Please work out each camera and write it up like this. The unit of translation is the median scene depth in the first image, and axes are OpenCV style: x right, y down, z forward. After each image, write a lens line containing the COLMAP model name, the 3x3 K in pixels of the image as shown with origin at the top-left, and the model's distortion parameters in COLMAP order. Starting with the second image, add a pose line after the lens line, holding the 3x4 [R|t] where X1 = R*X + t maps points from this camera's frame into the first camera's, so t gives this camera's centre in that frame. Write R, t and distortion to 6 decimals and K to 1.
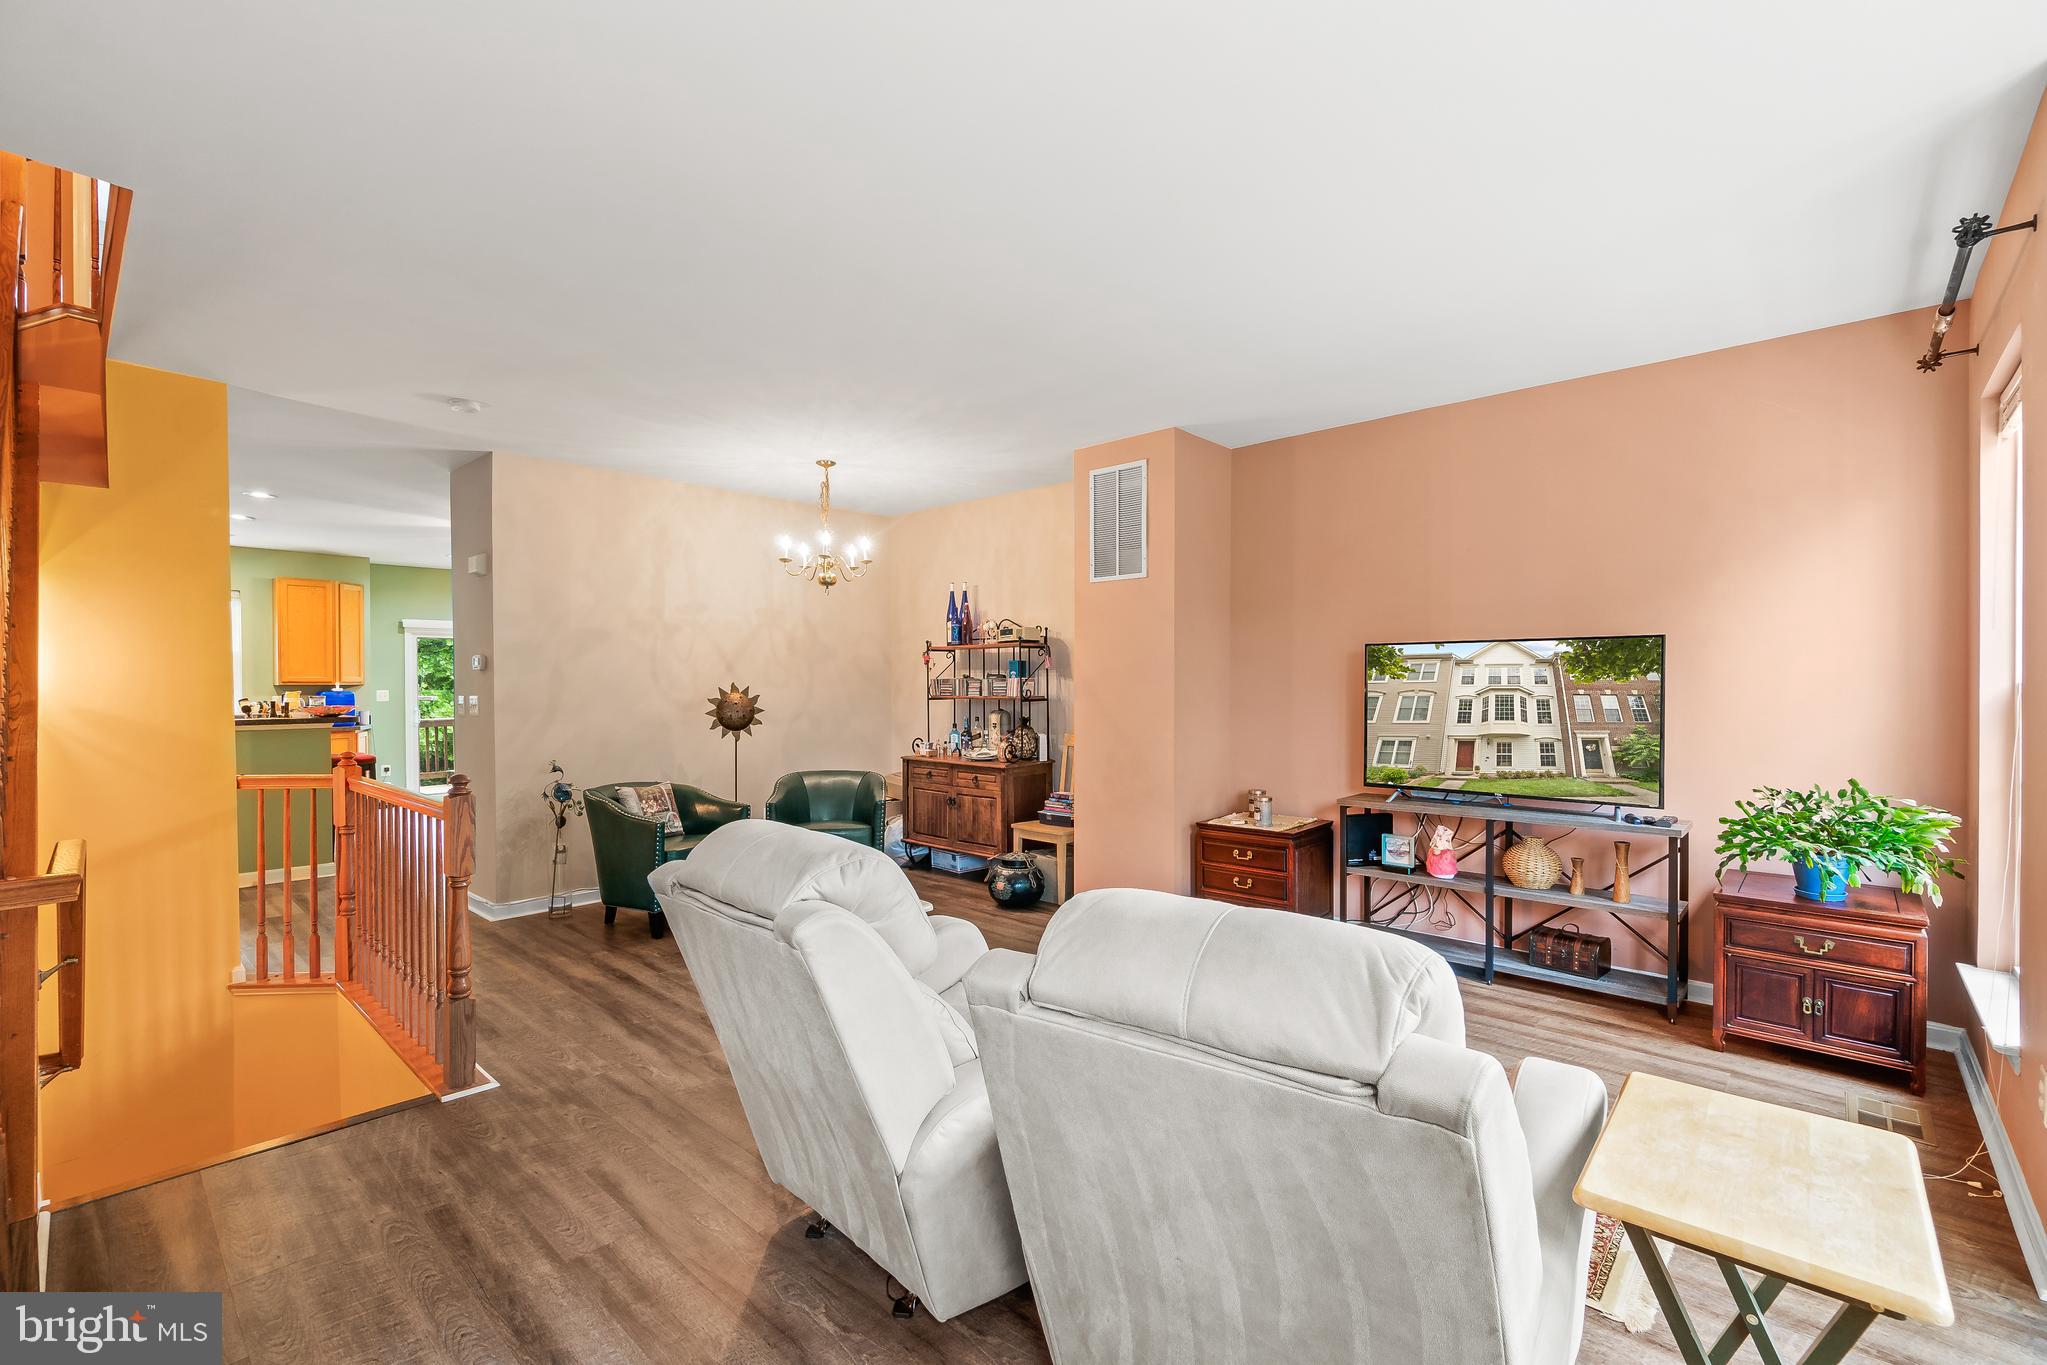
lens RADIAL K [[879.7, 0, 1029.3], [0, 879.7, 694.5], [0, 0, 1]] dist [-0.001328, -0.000047]
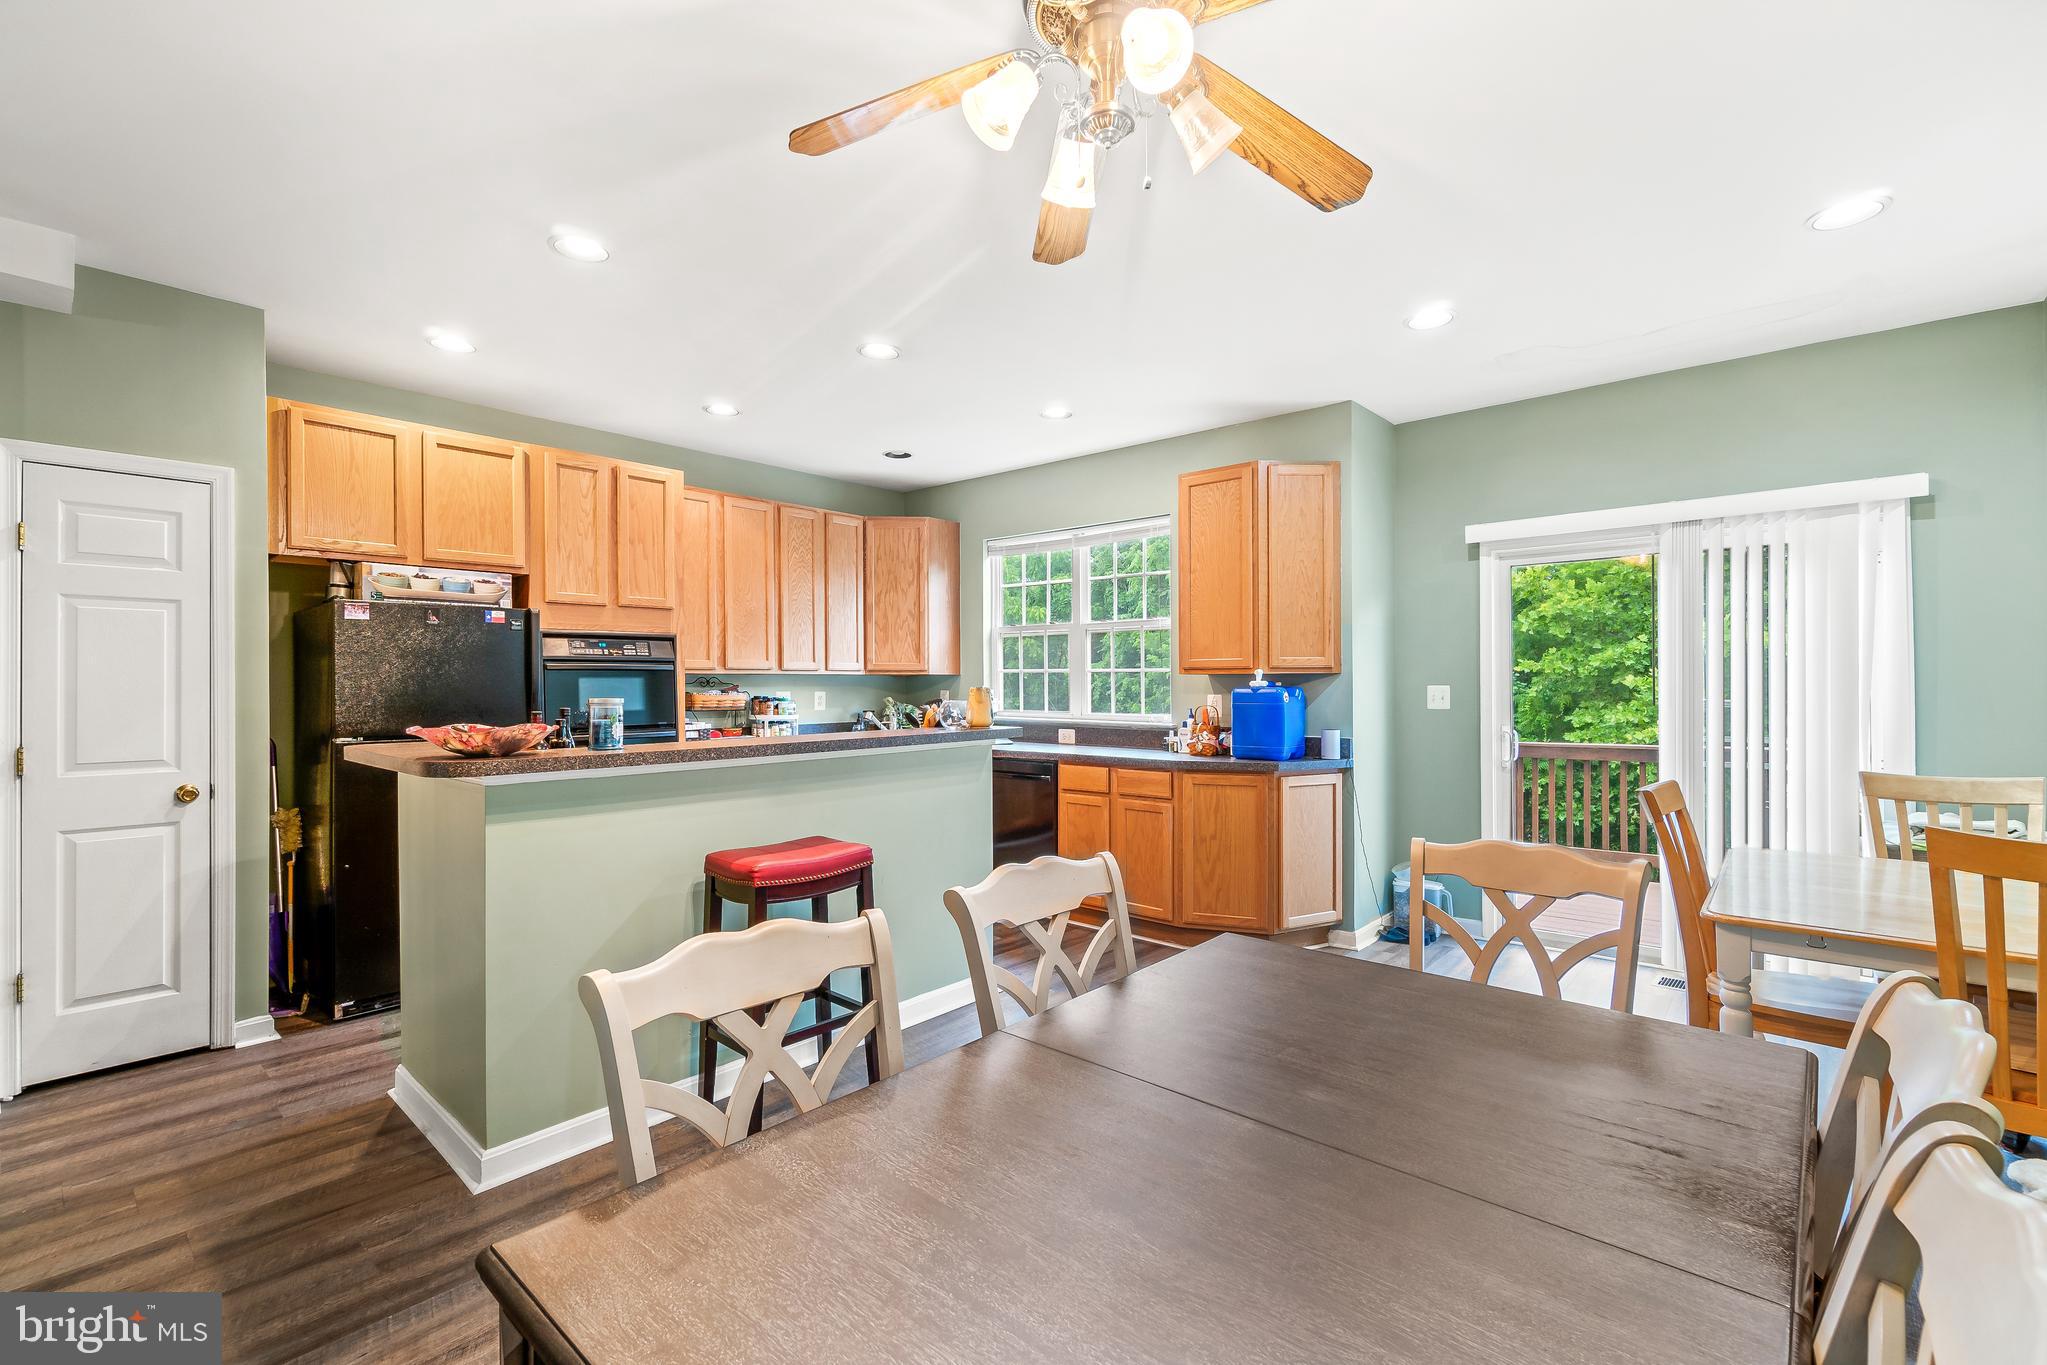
lens RADIAL K [[899.7, 0, 1023.5], [0, 899.7, 682.5], [0, 0, 1]] dist [-0.000324, 0.000350]
pose [[0.012286, 0.004058, -0.999916, -0.455330], [-0.010882, 0.999933, 0.003924, -0.010796], [0.999865, 0.010833, 0.012329, 1.346793]]
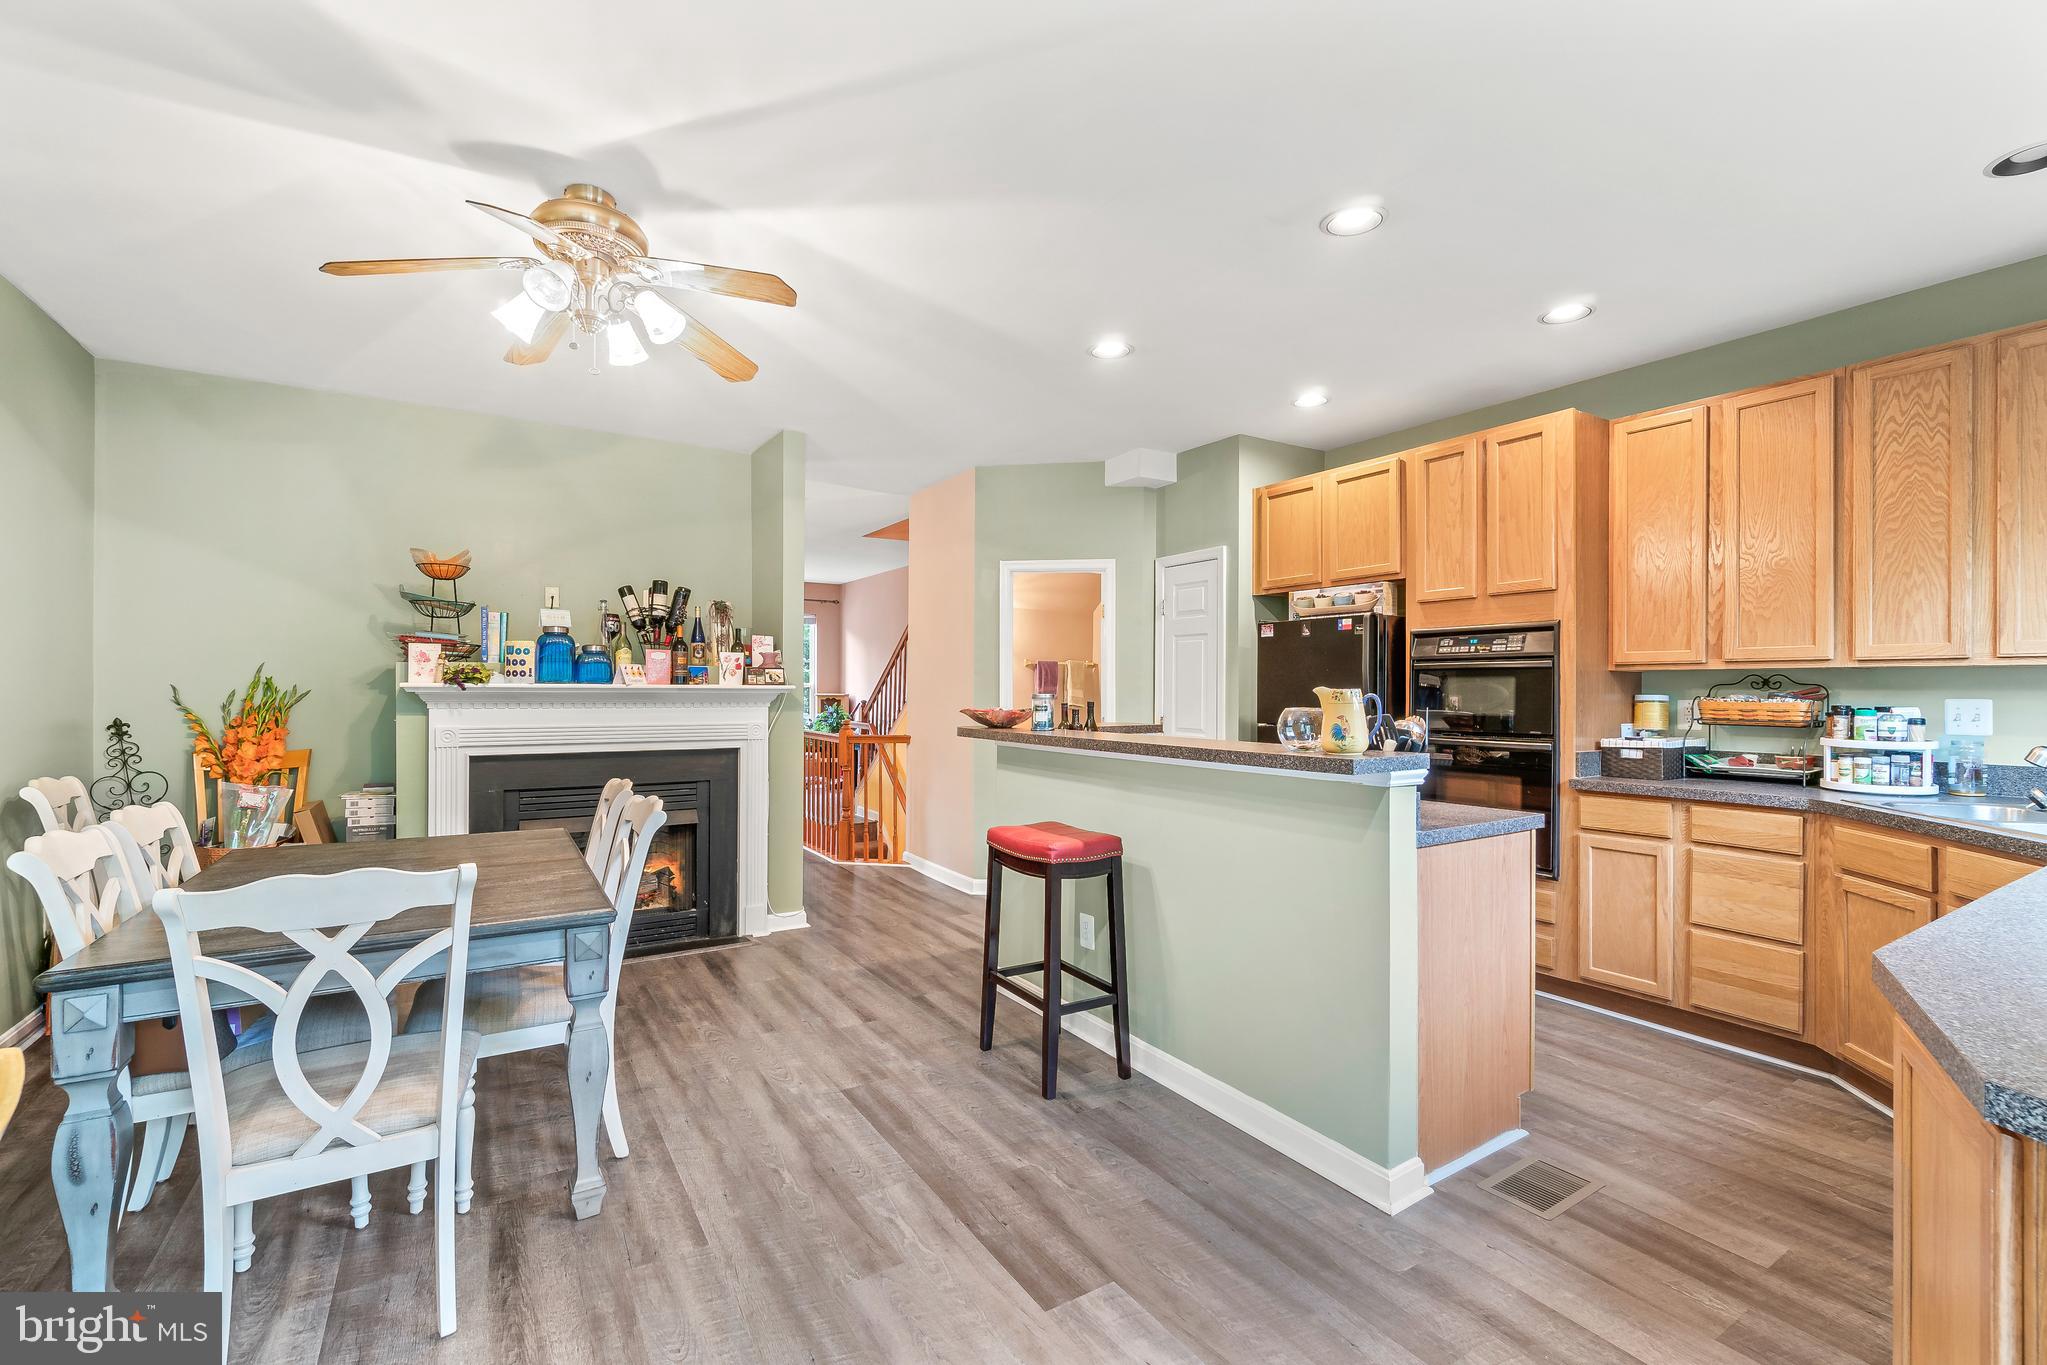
lens RADIAL K [[884.3, 0, 1023.9], [0, 884.3, 688.0], [0, 0, 1]] dist [-0.001467, -0.000187]
pose [[-0.962653, 0.002119, 0.270731, -1.080589], [0.005996, 0.999891, 0.013494, -0.011093], [-0.270673, 0.014614, -0.962560, 1.749765]]
